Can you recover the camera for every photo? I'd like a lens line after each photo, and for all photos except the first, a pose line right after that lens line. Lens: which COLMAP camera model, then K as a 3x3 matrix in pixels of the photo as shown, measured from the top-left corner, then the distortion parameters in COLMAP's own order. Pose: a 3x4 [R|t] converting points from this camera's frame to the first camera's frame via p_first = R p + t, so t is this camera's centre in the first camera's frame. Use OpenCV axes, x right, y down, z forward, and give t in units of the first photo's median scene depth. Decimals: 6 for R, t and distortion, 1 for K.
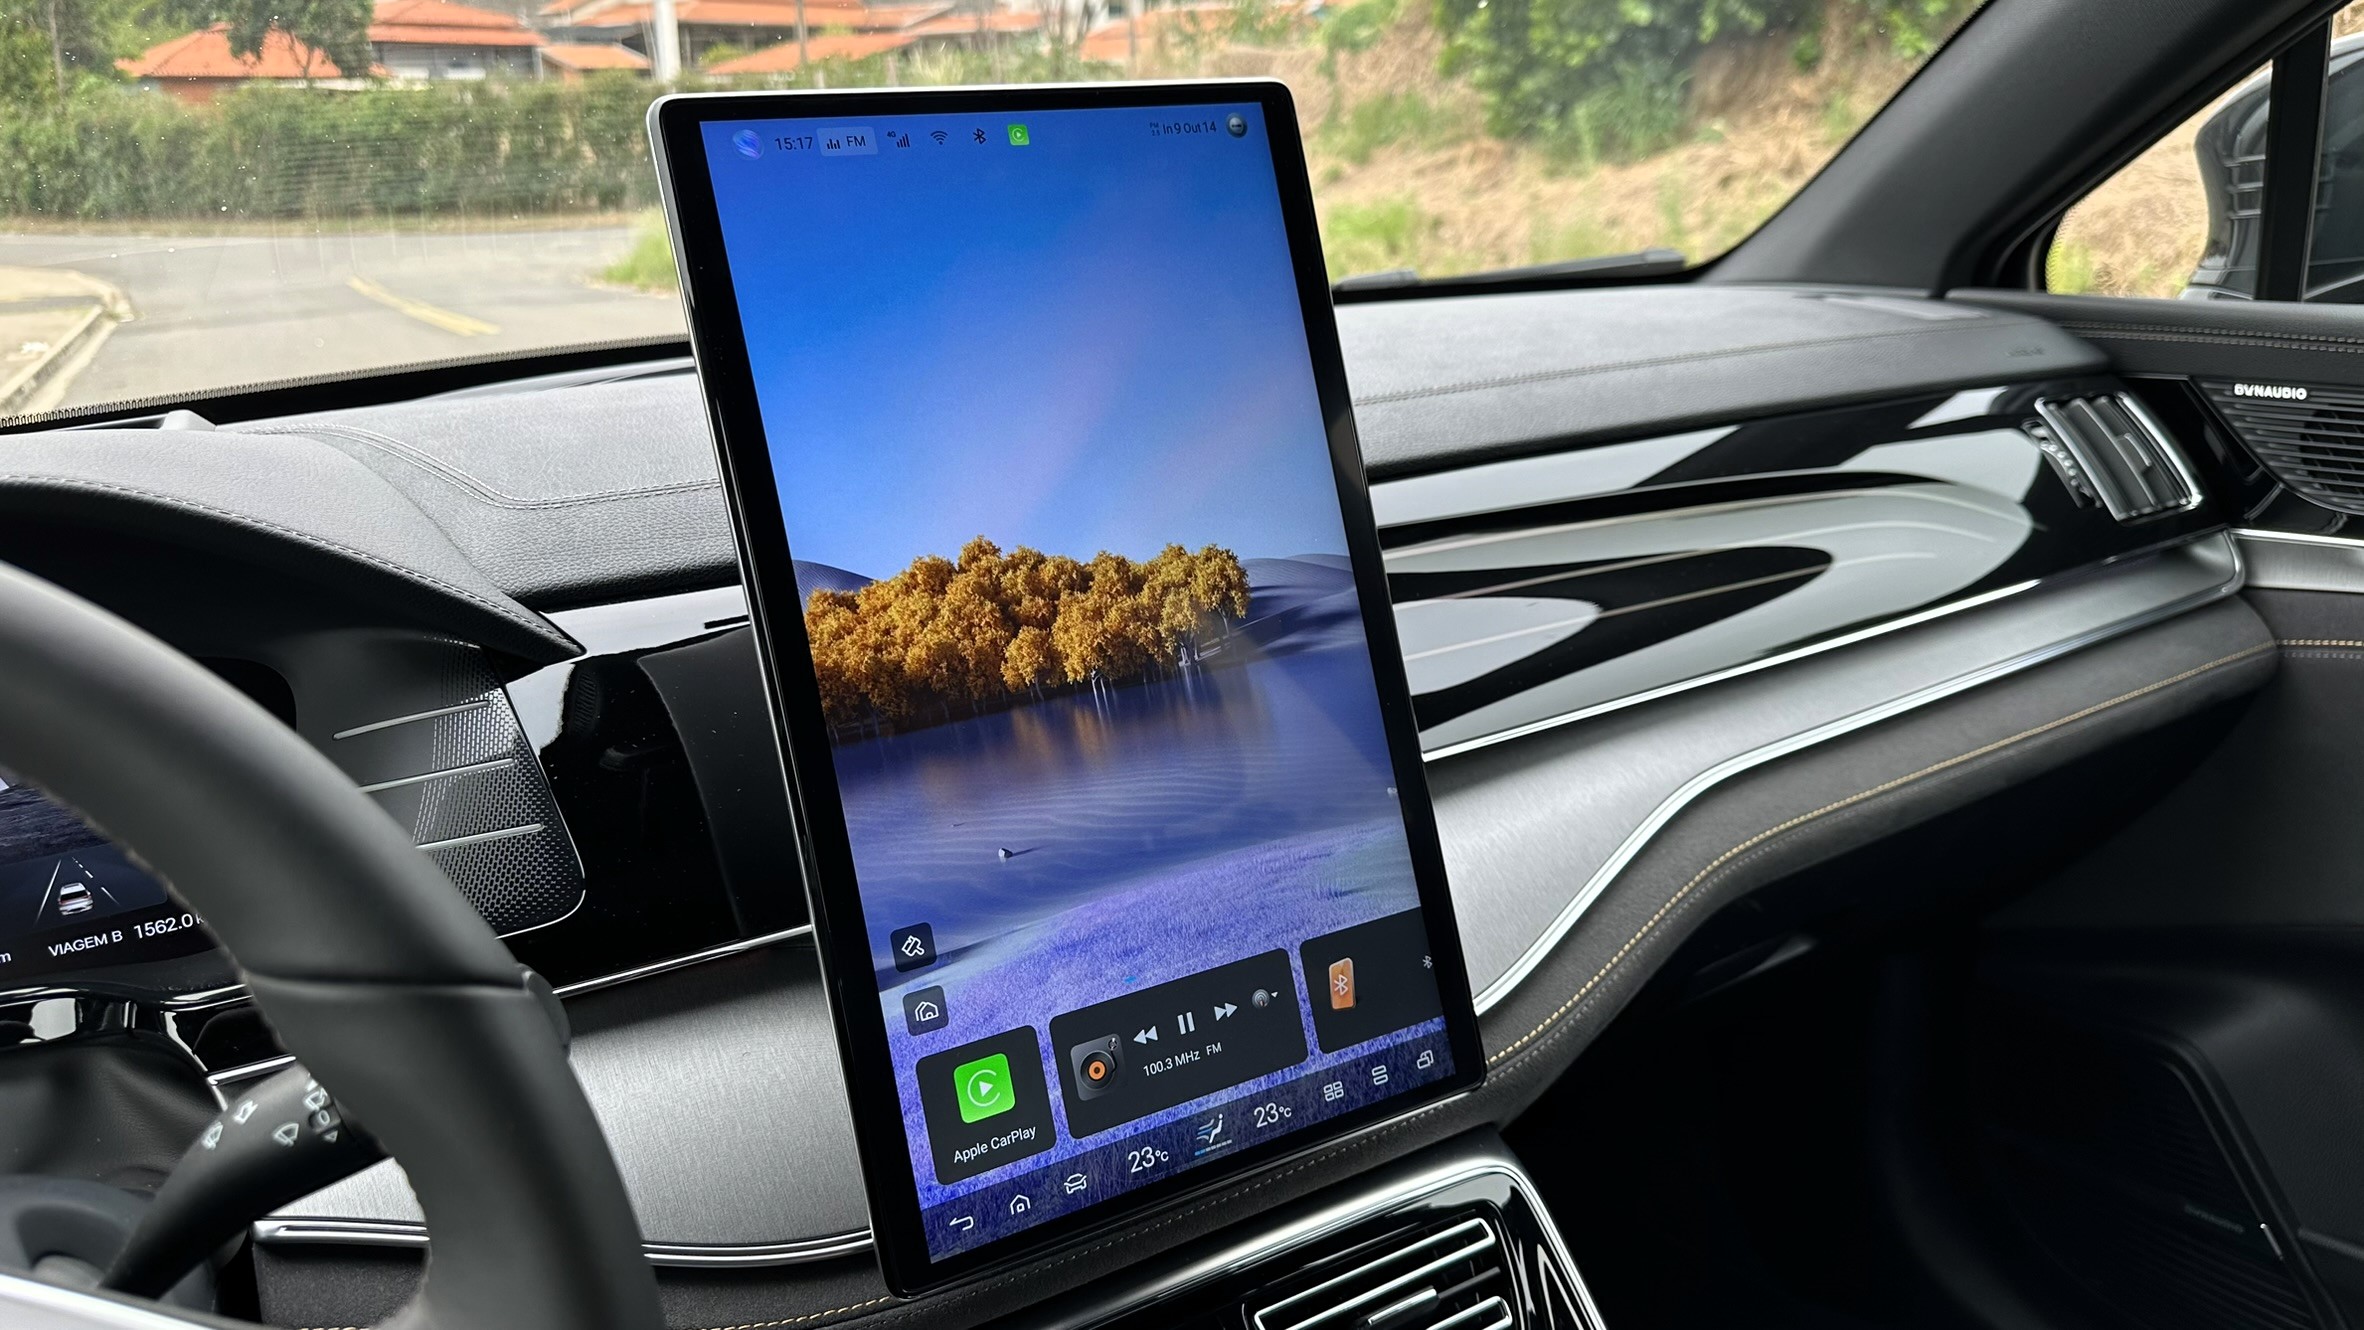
lens RADIAL K [[1710.2, 0, 1191.3], [0, 1710.2, 654.0], [0, 0, 1]] dist [-0.002848, -0.007041]
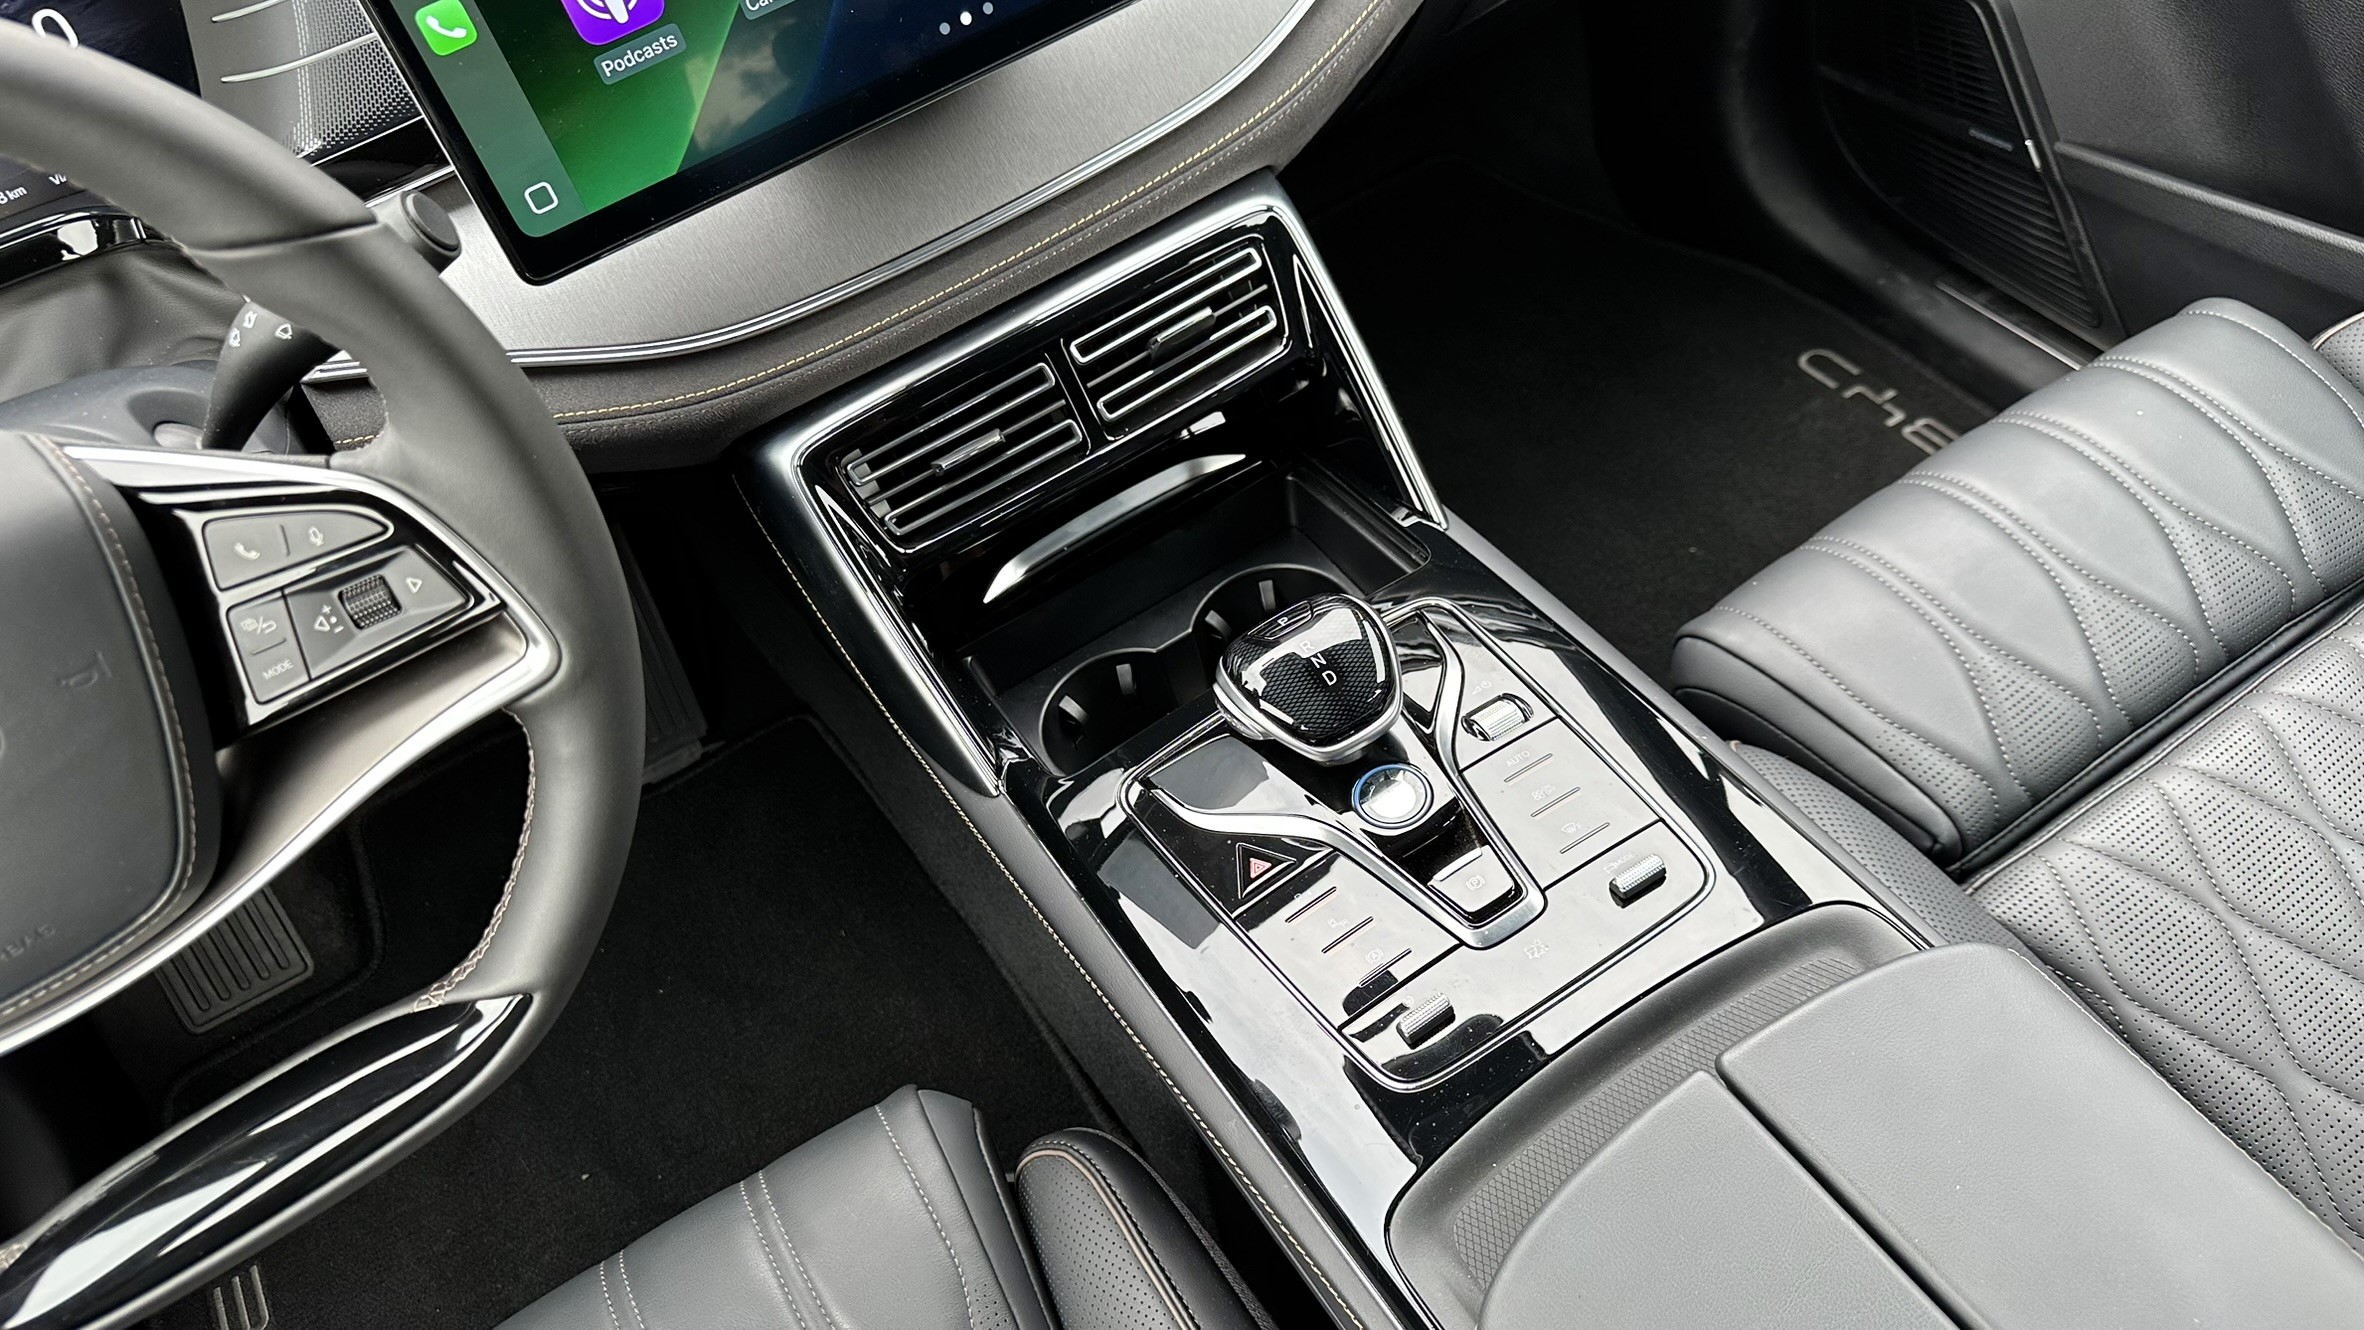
lens RADIAL K [[1679.1, 0, 1177.7], [0, 1679.1, 665.3], [0, 0, 1]] dist [0.103213, -0.186567]
pose [[0.993790, -0.097606, -0.053429, 0.100239], [0.110762, 0.821790, 0.558922, -0.077902], [-0.010647, -0.561369, 0.827497, -0.130926]]
